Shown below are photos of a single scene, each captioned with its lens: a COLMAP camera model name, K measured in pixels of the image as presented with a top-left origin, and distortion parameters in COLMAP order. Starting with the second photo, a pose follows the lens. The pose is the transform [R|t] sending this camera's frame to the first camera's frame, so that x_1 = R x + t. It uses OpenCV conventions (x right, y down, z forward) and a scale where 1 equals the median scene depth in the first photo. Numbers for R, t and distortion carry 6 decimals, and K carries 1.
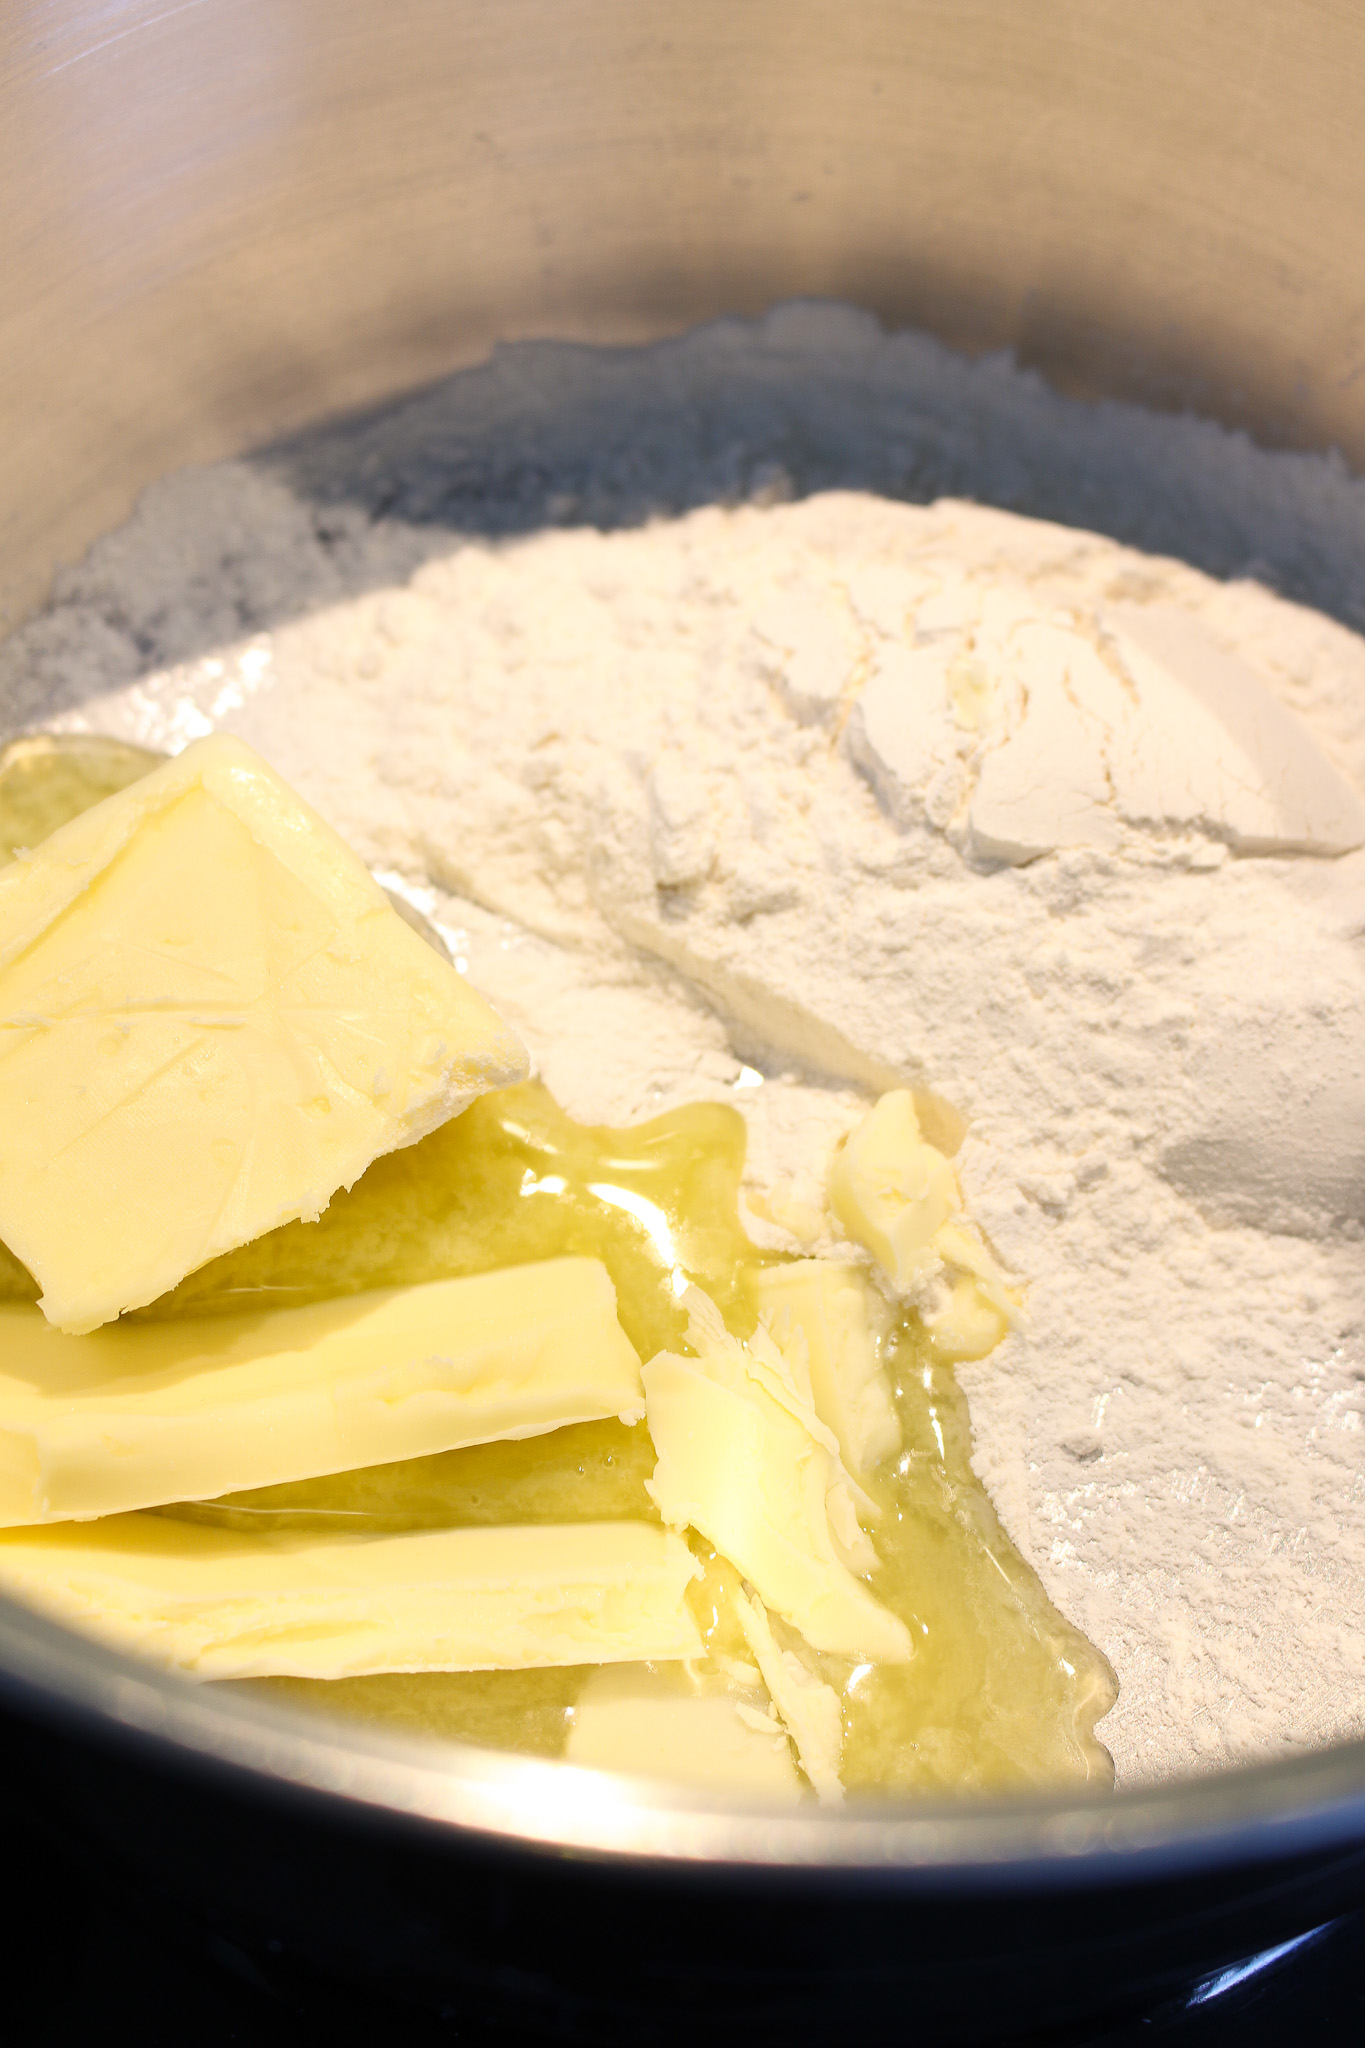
lens RADIAL K [[3686.3, 0, 682.0], [0, 3686.3, 1019.3], [0, 0, 1]] dist [-0.034740, 0.000000]
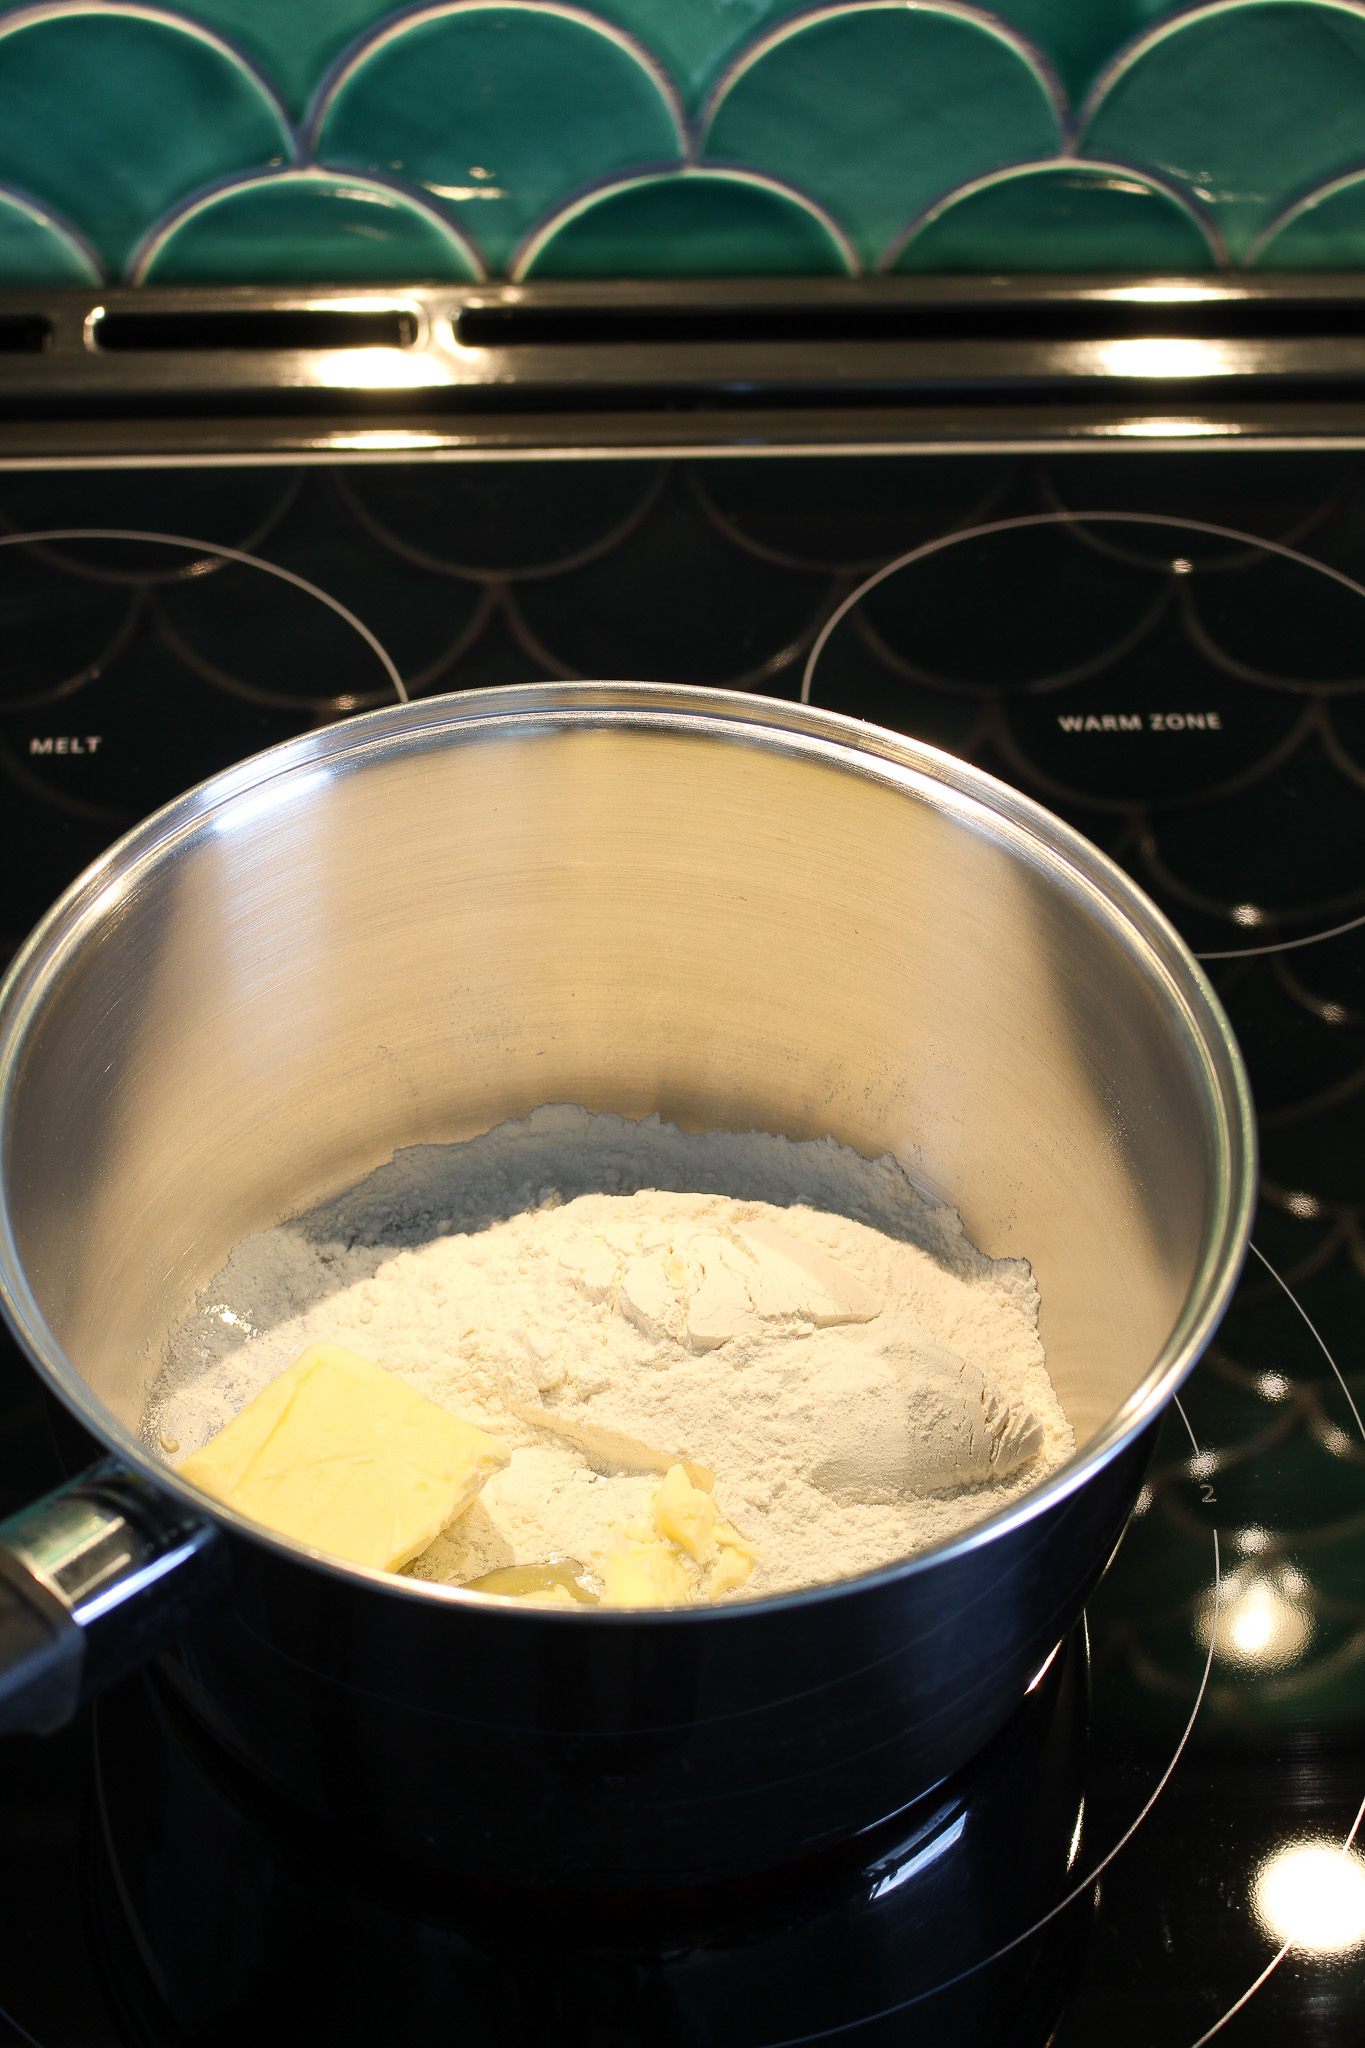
lens RADIAL K [[3686.3, 0, 682.2], [0, 3686.3, 1020.3], [0, 0, 1]] dist [-0.034740, 0.000000]
pose [[0.978441, -0.145807, 0.146265, -0.193715], [0.177240, 0.956365, -0.232275, 0.249173], [-0.106015, 0.253191, 0.961590, -0.979898]]
